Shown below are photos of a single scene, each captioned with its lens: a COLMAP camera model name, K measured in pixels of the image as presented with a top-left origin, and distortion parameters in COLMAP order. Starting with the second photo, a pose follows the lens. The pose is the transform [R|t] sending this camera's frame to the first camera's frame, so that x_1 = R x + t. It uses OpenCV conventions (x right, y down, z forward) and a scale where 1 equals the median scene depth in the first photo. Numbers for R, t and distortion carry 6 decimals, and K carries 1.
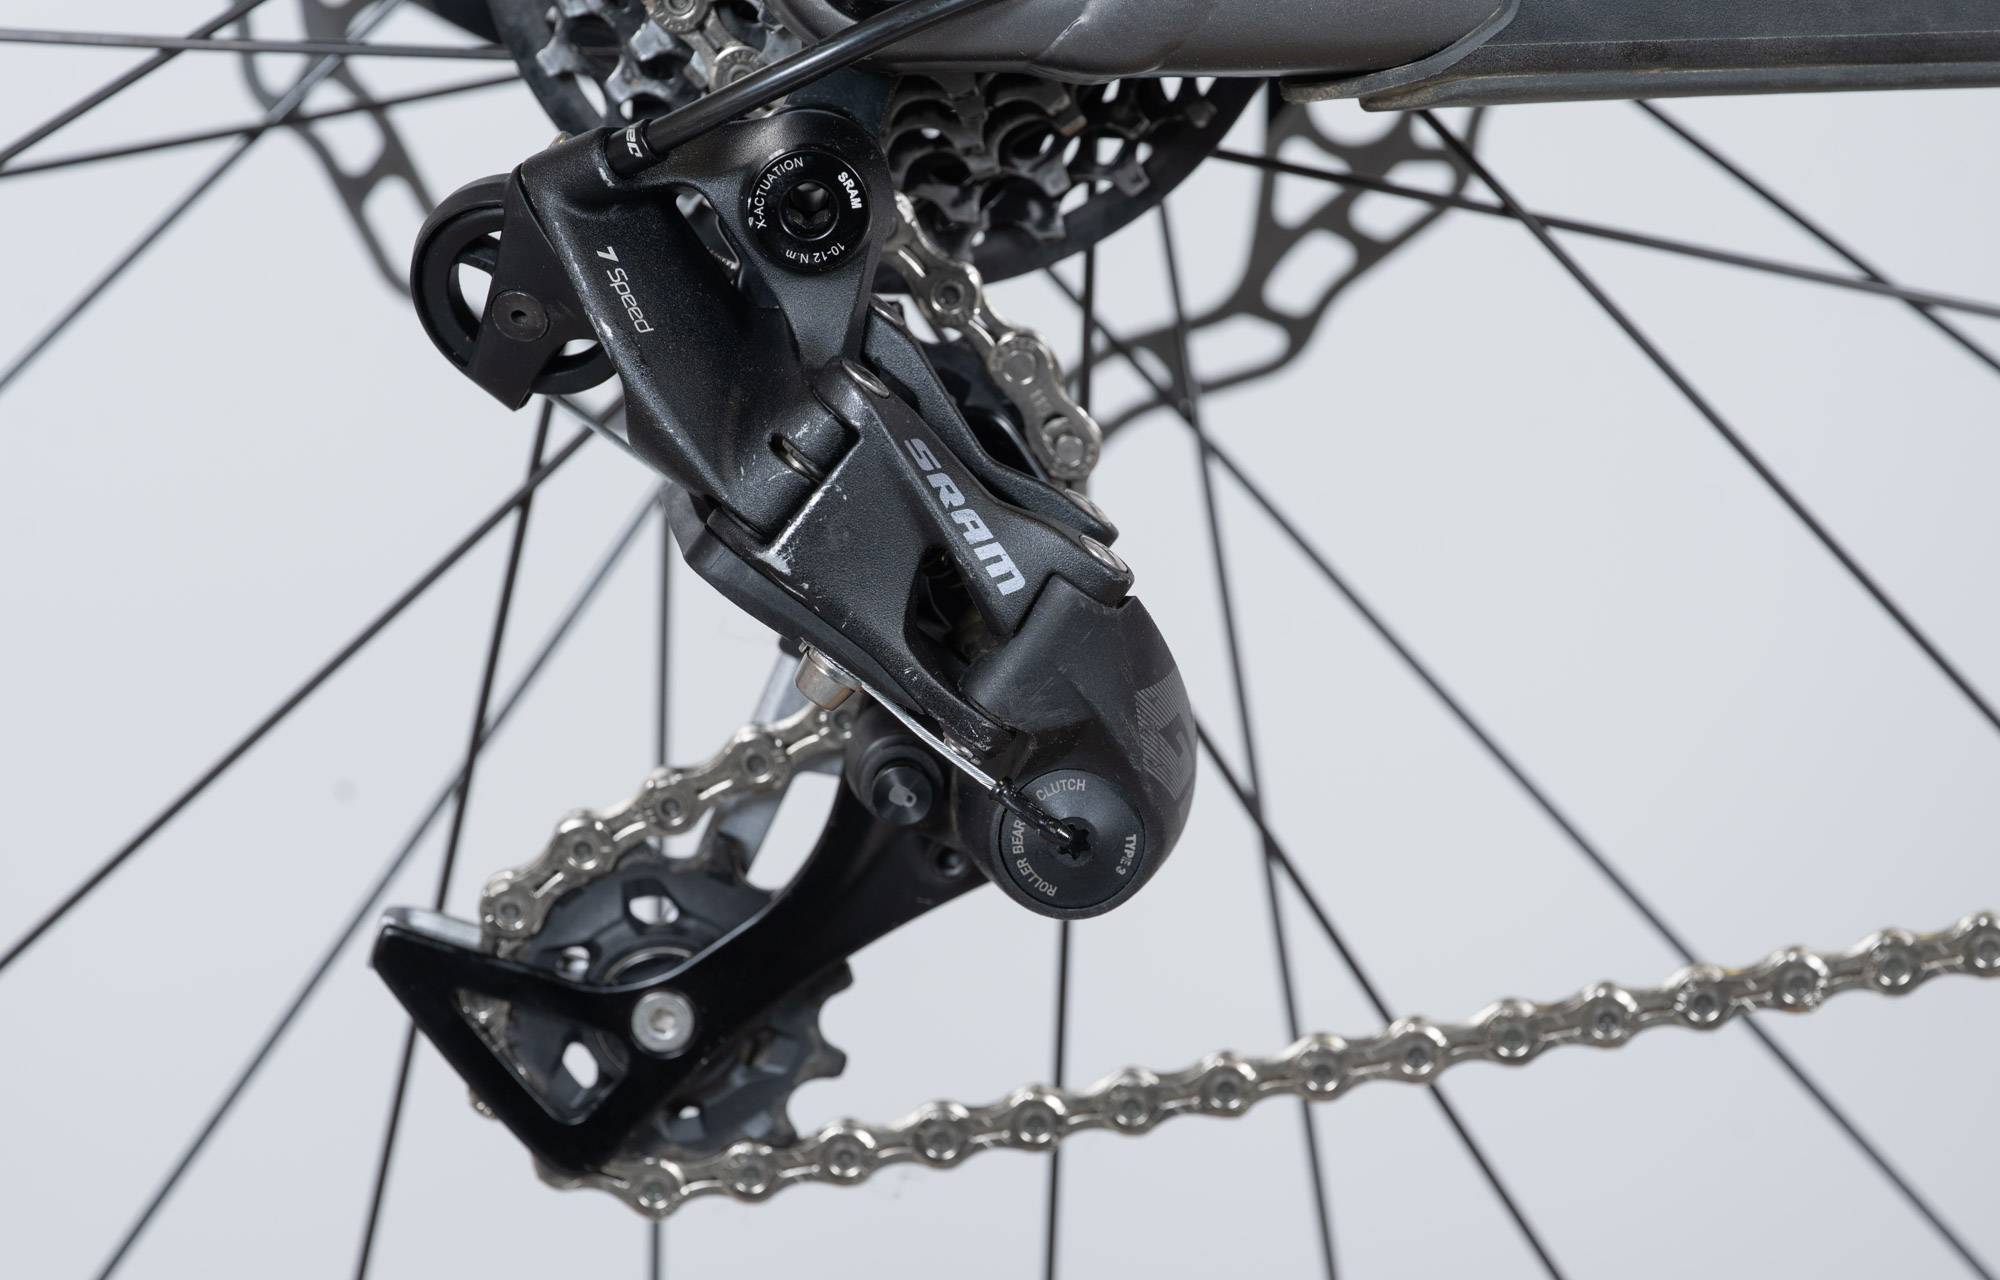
lens RADIAL K [[7131.3, 0, 1000.0], [0, 7131.3, 640.0], [0, 0, 1]] dist [0.023164, 0.576092]
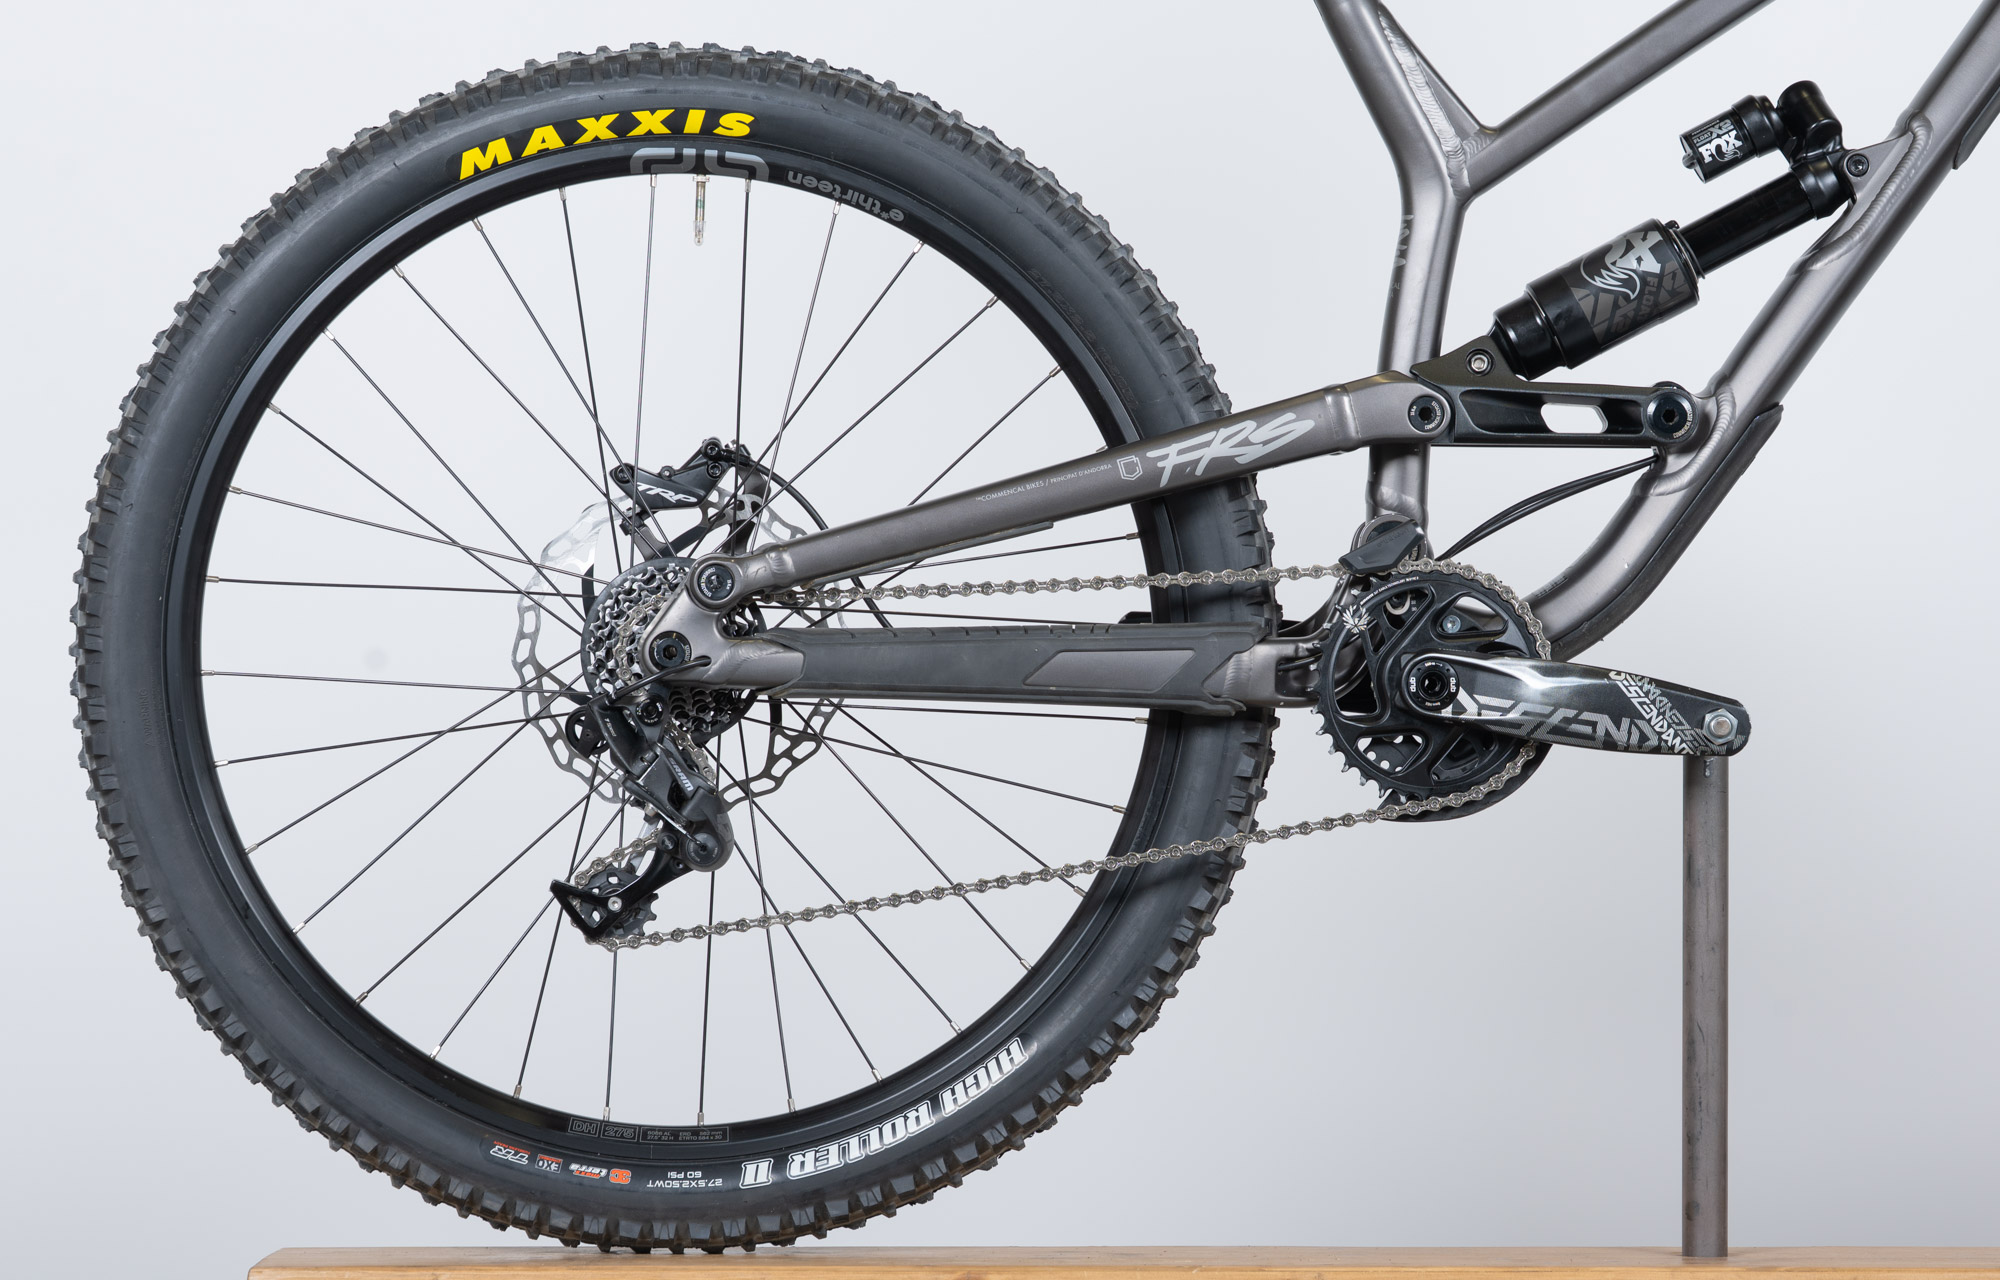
lens RADIAL K [[7131.3, 0, 1000.0], [0, 7131.3, 640.0], [0, 0, 1]] dist [0.023164, 0.576092]
pose [[0.999736, 0.020067, -0.011233, 0.238162], [-0.021911, 0.979506, -0.200221, 0.774027], [0.006985, 0.200414, 0.979686, -3.371032]]
